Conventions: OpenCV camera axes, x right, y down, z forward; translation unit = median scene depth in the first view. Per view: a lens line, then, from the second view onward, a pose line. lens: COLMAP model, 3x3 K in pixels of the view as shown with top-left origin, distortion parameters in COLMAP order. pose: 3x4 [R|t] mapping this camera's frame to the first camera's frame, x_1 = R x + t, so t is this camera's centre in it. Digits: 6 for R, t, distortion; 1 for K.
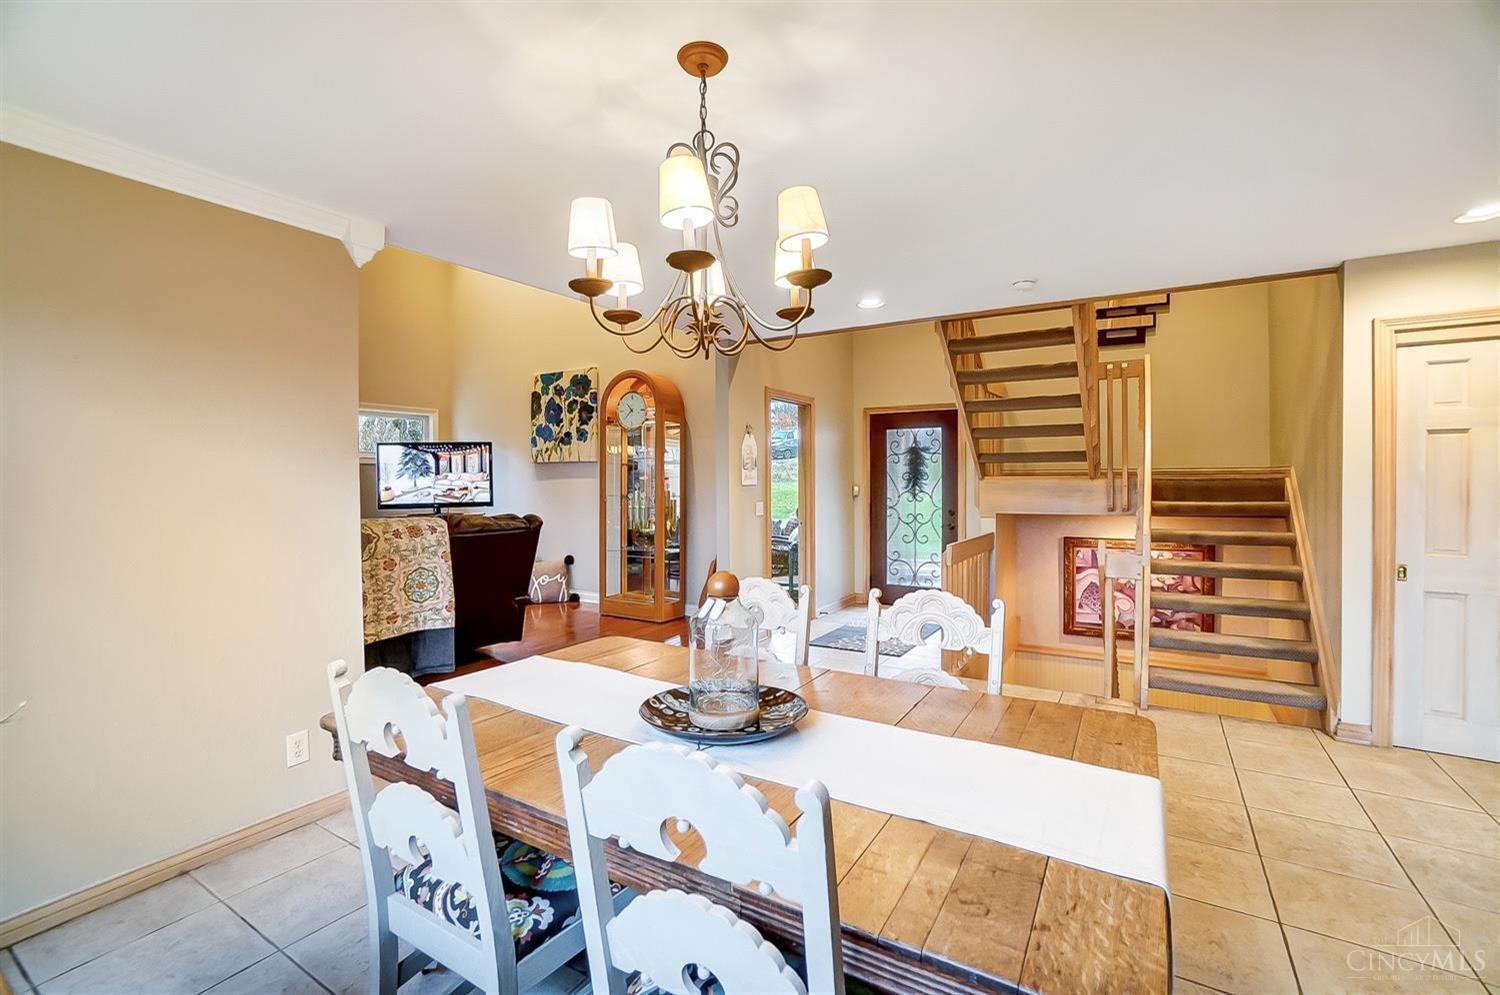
lens RADIAL K [[662.5, 0, 743.0], [0, 662.5, 489.2], [0, 0, 1]] dist [-0.016840, 0.002846]
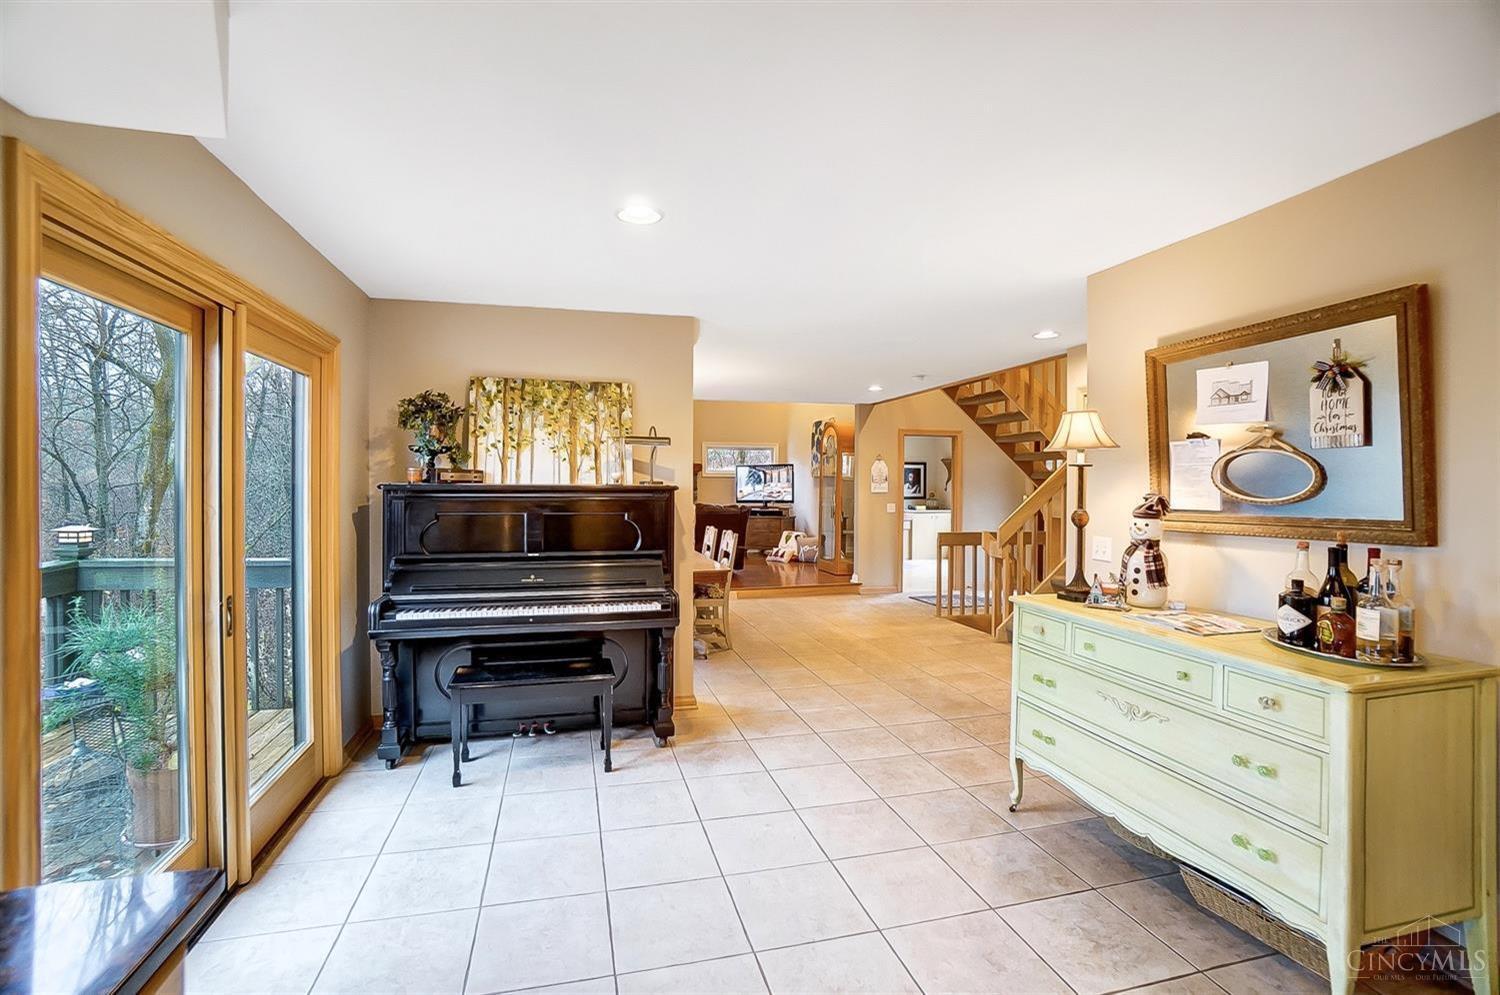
lens RADIAL K [[662.5, 0, 761.5], [0, 662.5, 486.4], [0, 0, 1]] dist [-0.016840, 0.002846]
pose [[0.745174, 0.013356, -0.666737, 0.675194], [-0.026059, 0.999619, -0.009101, 0.000942], [0.666361, 0.024156, 0.745238, -0.283962]]
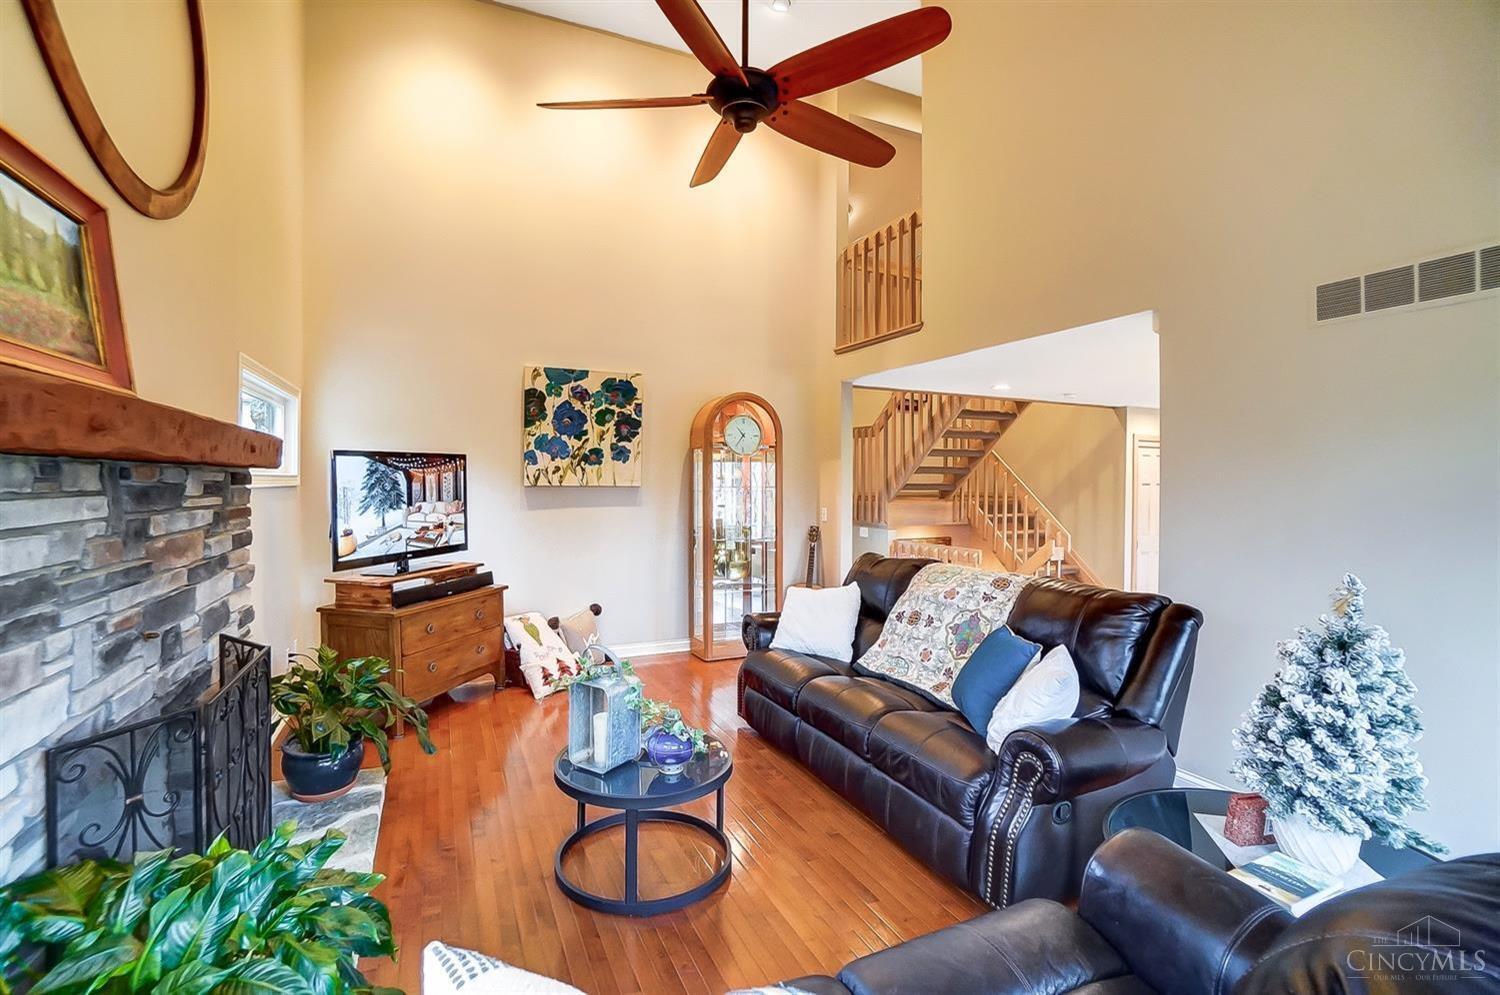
lens RADIAL K [[662.5, 0, 753.9], [0, 662.5, 500.3], [0, 0, 1]] dist [-0.016840, 0.002846]
pose [[0.555694, -0.014448, 0.831261, -0.797212], [0.007910, 0.999896, 0.012091, -0.031825], [-0.831349, -0.000144, 0.555750, 0.395199]]
